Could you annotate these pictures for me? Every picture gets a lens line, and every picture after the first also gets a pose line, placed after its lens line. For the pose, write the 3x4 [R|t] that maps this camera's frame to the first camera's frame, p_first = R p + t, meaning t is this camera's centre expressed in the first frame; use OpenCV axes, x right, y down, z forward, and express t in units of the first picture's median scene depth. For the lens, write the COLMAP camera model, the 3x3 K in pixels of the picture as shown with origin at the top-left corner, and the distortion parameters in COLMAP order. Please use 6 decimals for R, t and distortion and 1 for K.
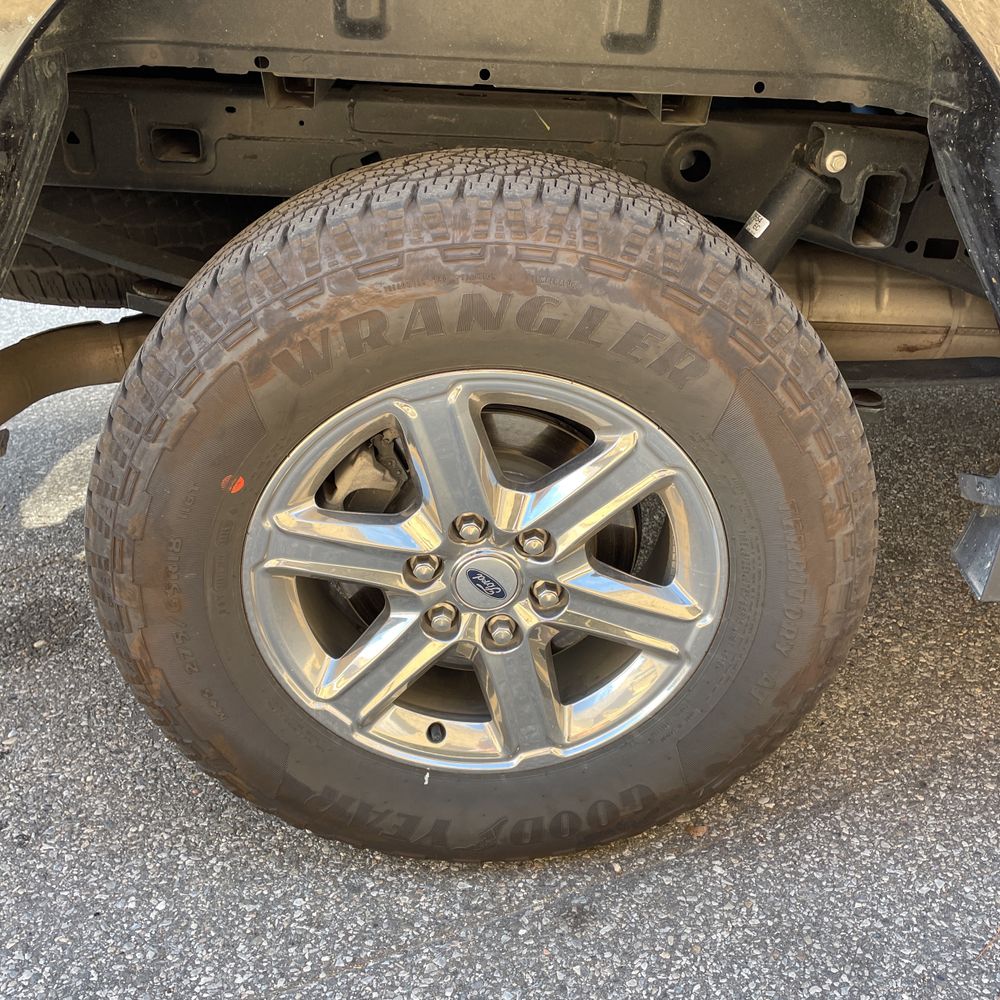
lens RADIAL K [[1018.7, 0, 505.1], [0, 1018.7, 504.8], [0, 0, 1]] dist [0.030347, 0.000000]
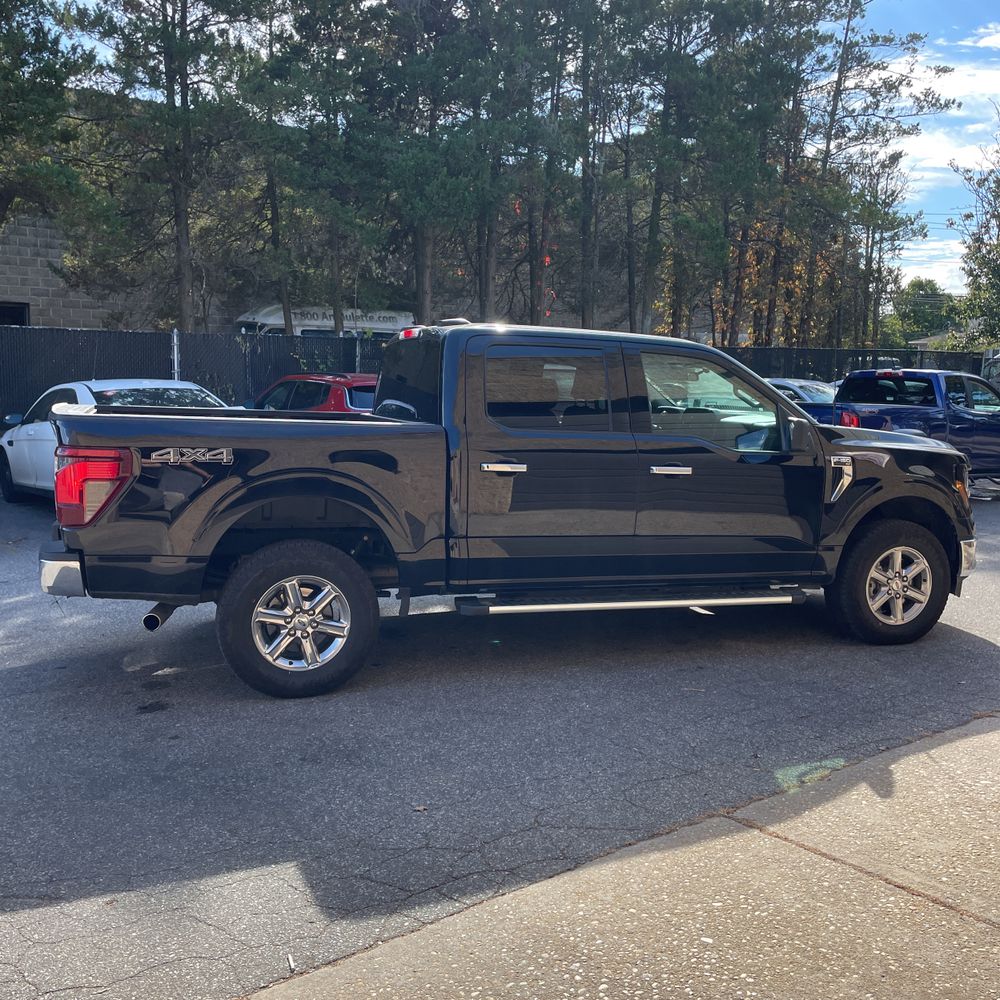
lens RADIAL K [[1018.7, 0, 502.1], [0, 1018.7, 497.7], [0, 0, 1]] dist [0.030347, 0.000000]
pose [[0.957906, -0.044587, 0.283599, -0.445210], [0.150269, 0.919599, -0.362982, 1.409216], [-0.244613, 0.390319, 0.887590, -3.709547]]
